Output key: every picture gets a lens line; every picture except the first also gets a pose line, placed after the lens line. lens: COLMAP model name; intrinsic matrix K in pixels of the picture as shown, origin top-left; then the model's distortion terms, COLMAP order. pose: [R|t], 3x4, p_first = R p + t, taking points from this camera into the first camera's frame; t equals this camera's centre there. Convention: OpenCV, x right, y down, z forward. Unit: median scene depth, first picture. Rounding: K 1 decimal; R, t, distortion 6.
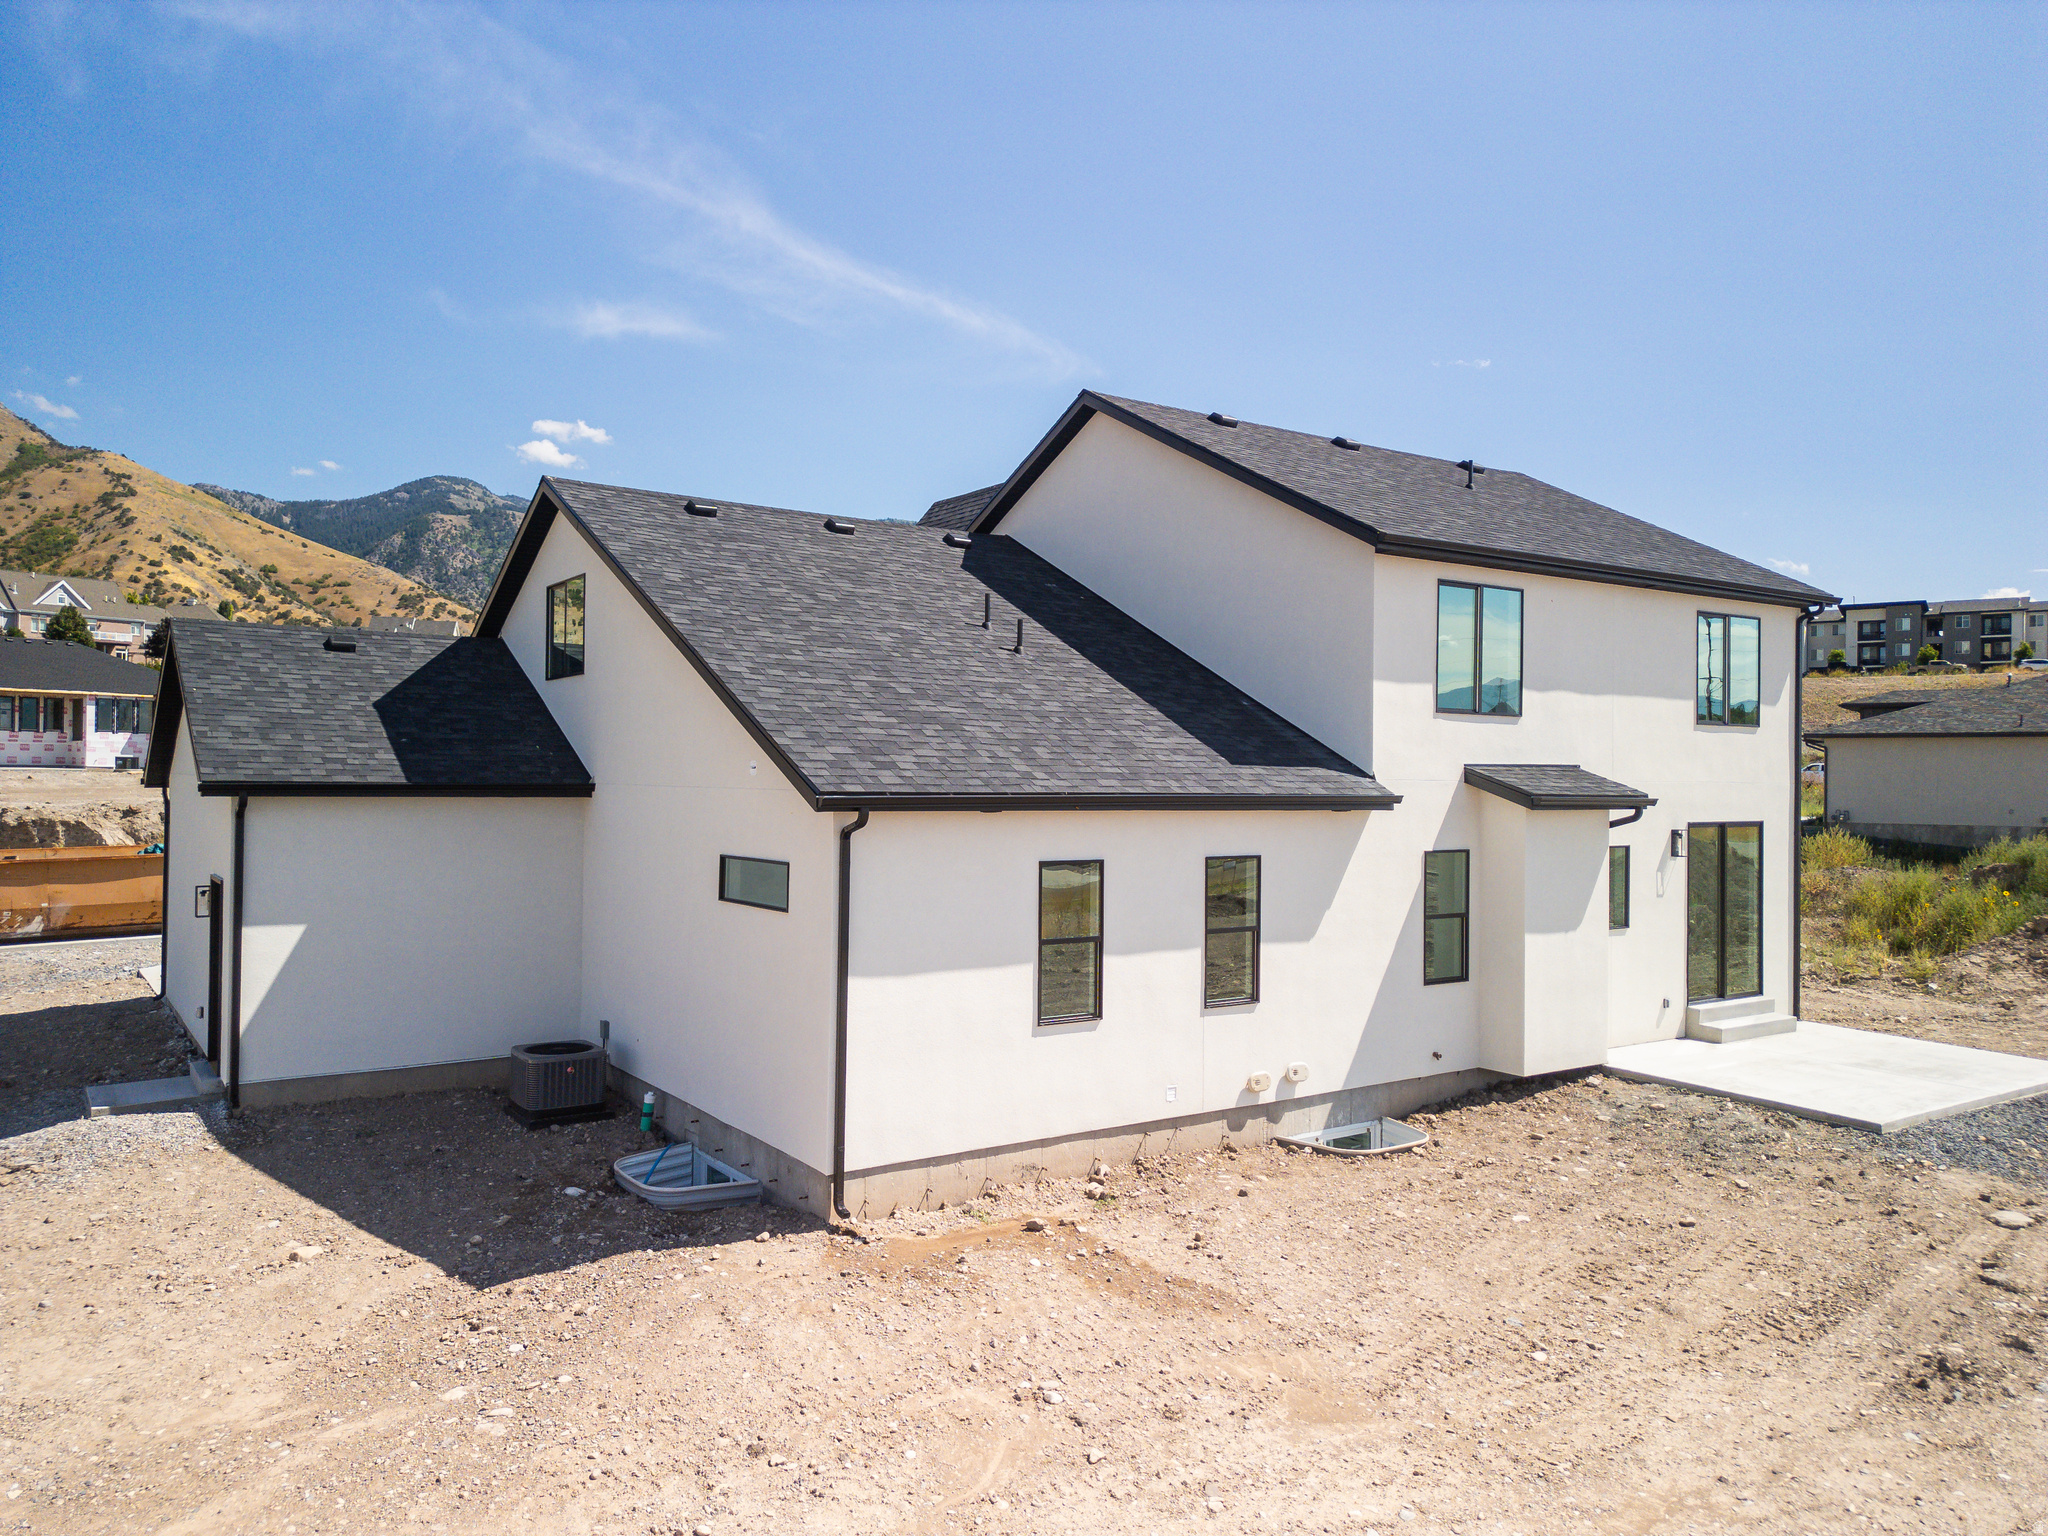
lens RADIAL K [[1427.9, 0, 1011.4], [0, 1427.9, 783.7], [0, 0, 1]] dist [0.052351, -0.038214]
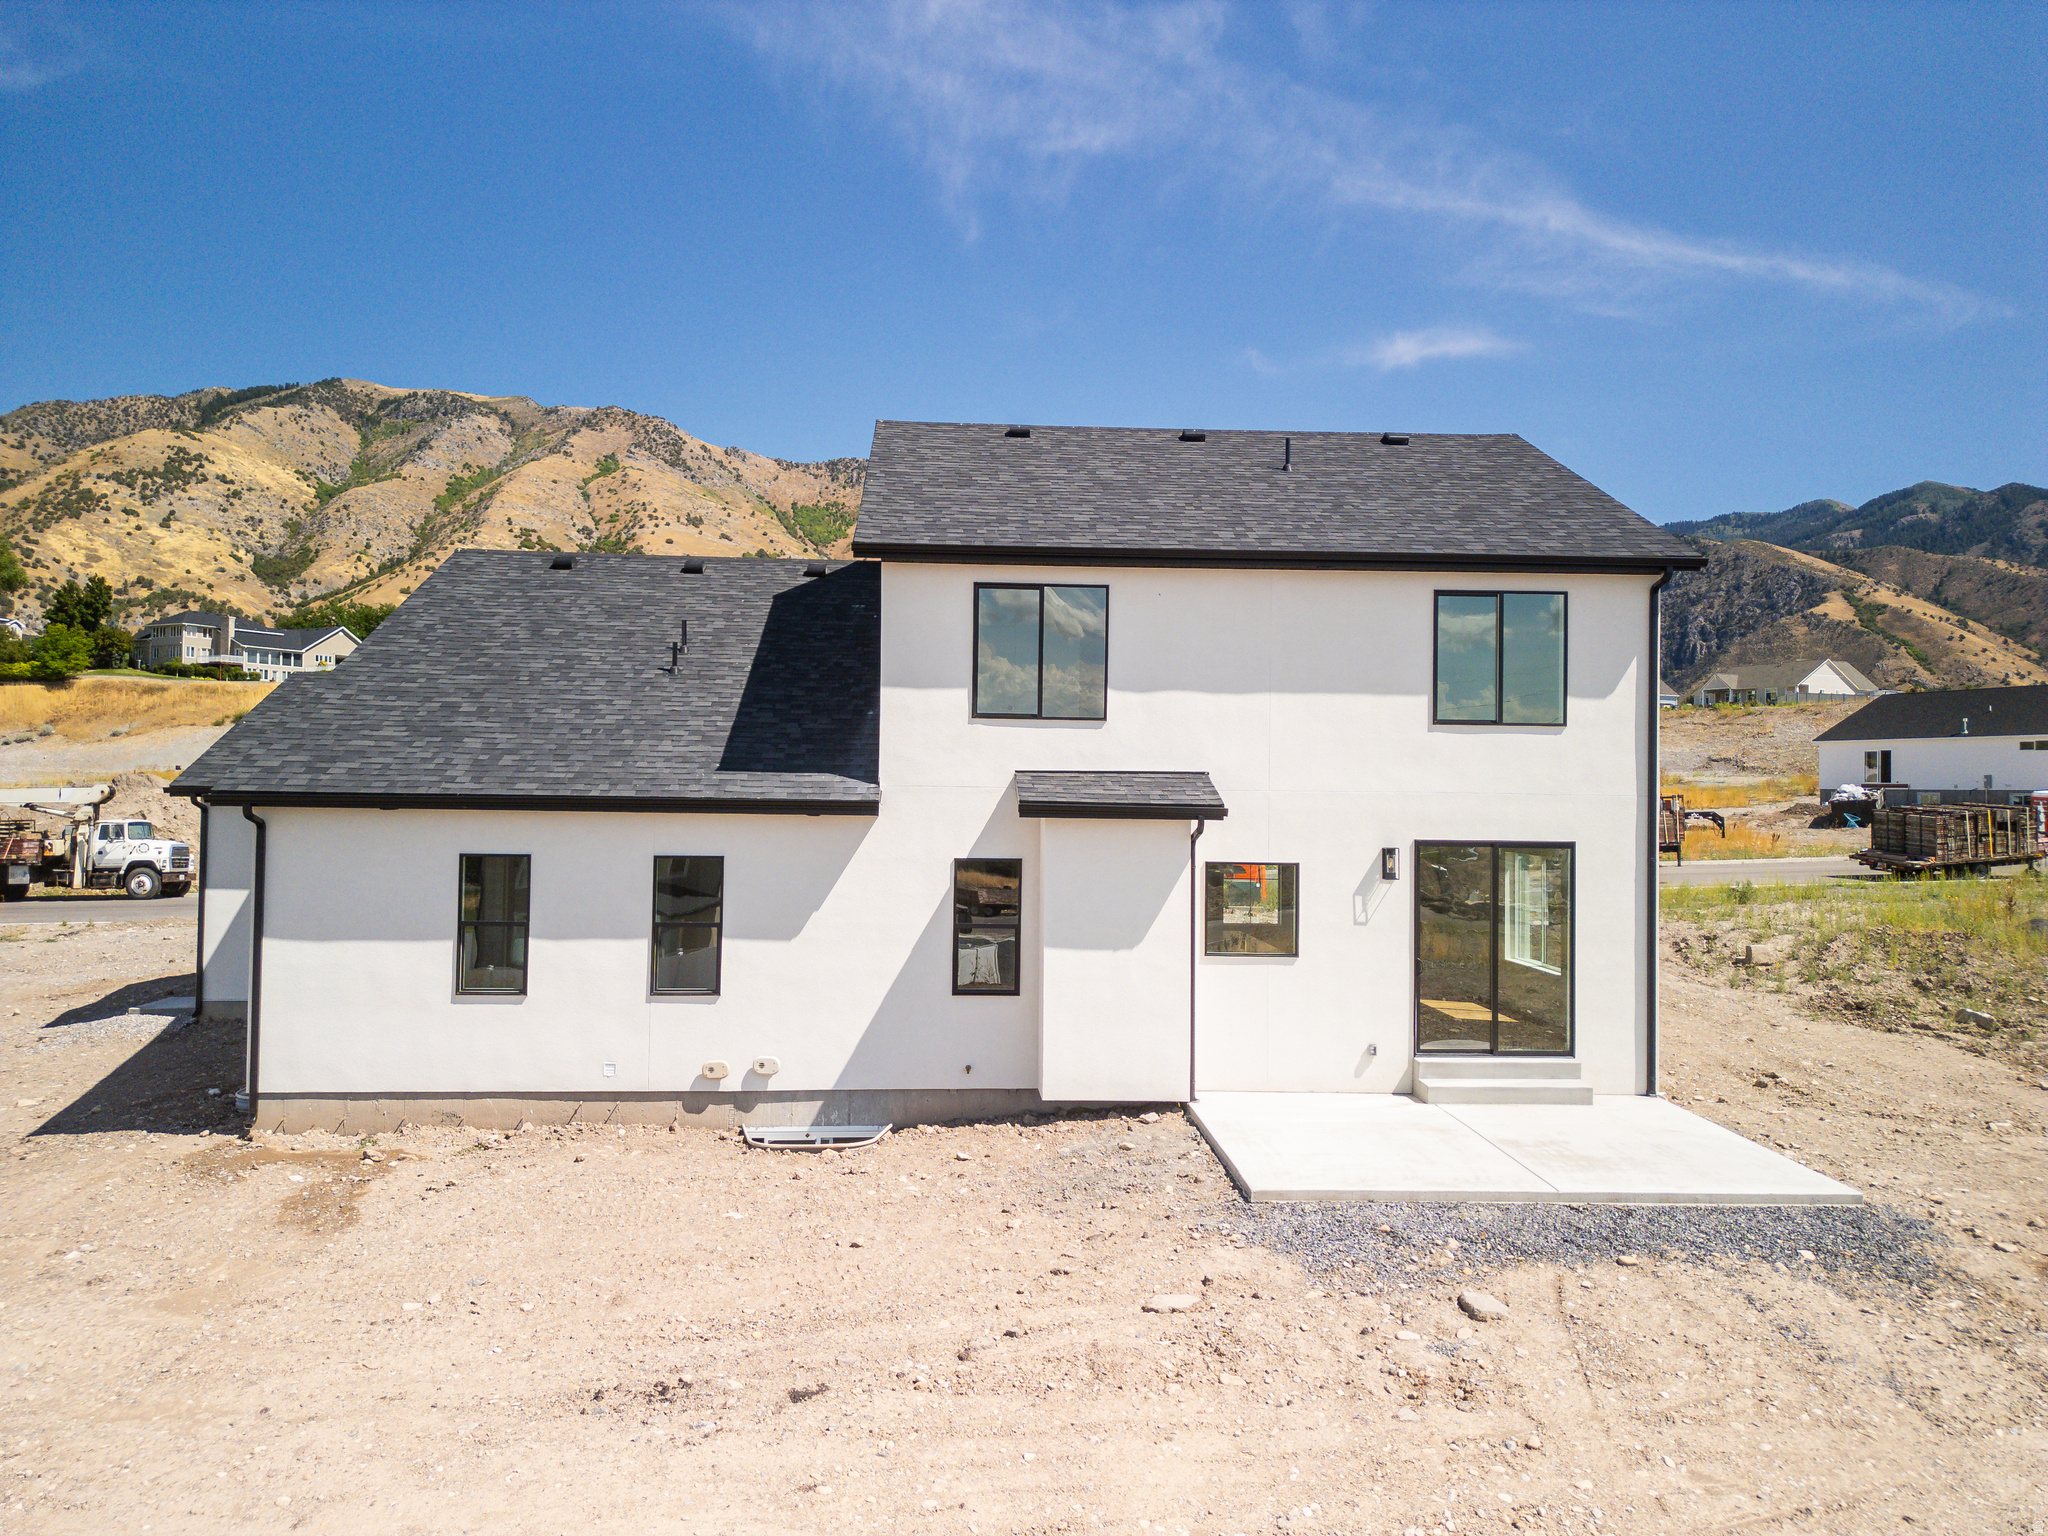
lens RADIAL K [[1427.9, 0, 1022.7], [0, 1427.9, 773.7], [0, 0, 1]] dist [0.052351, -0.038214]
pose [[0.854196, -0.005958, -0.519917, 0.835383], [-0.006173, 0.999748, -0.021598, 0.009900], [0.519914, 0.021658, 0.853944, 0.188709]]
